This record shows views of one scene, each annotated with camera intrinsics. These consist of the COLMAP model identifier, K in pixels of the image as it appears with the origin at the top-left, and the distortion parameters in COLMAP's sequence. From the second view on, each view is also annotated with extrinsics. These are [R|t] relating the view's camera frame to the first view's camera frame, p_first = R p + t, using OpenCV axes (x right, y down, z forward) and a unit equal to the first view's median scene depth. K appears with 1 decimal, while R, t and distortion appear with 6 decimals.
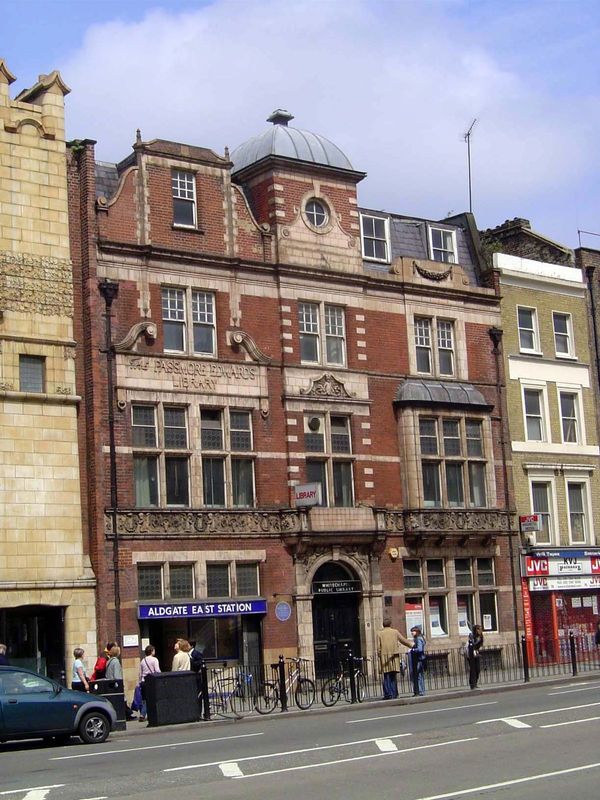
lens RADIAL K [[1349.5, 0, 300.1], [0, 1349.5, 399.7], [0, 0, 1]] dist [-0.047567, 0.000000]
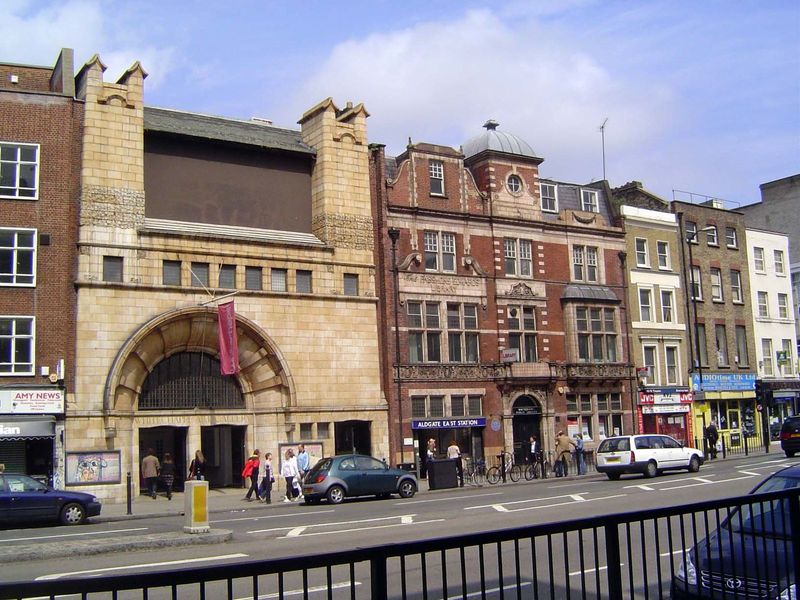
lens RADIAL K [[930.3, 0, 399.9], [0, 930.3, 299.2], [0, 0, 1]] dist [-0.101888, 0.000000]
pose [[0.997383, 0.001211, -0.072283, -0.047133], [0.000468, 0.999731, 0.023205, -0.025278], [0.072292, -0.023178, 0.997114, -0.149351]]
